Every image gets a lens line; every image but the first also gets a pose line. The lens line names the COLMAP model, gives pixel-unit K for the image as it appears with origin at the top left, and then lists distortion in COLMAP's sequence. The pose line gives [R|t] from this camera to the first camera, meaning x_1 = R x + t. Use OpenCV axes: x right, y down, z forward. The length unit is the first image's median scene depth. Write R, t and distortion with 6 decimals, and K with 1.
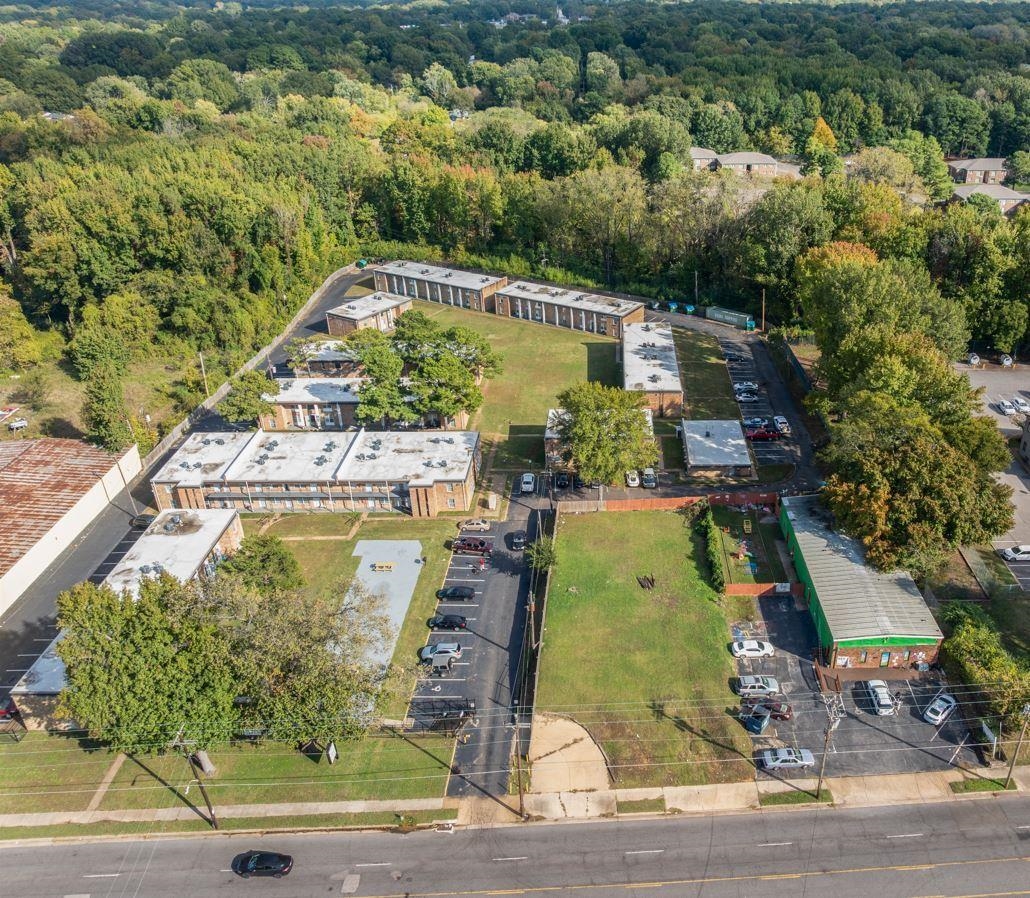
lens RADIAL K [[802.4, 0, 515.0], [0, 802.4, 449.0], [0, 0, 1]] dist [-0.021587, -0.005199]
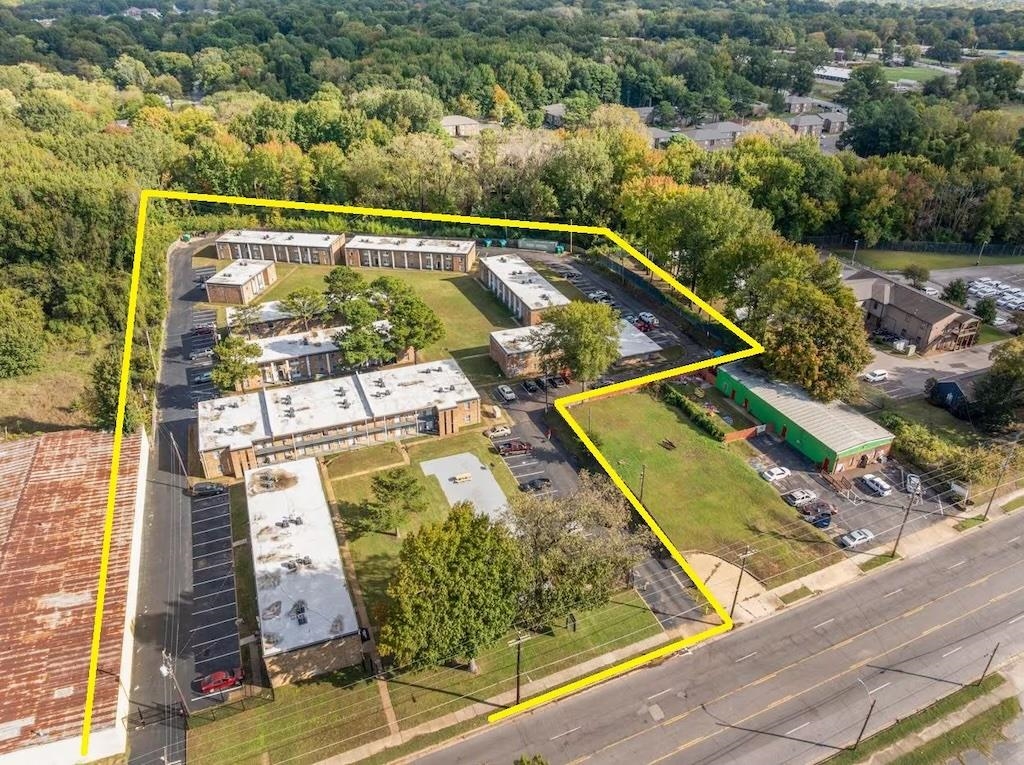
lens RADIAL K [[661.0, 0, 512.0], [0, 661.0, 382.5], [0, 0, 1]] dist [-0.030767, 0.002453]
pose [[0.941624, -0.172540, 0.289091, -0.270293], [0.165582, 0.985000, 0.048554, -0.020914], [-0.293132, 0.002149, 0.956070, 0.036921]]
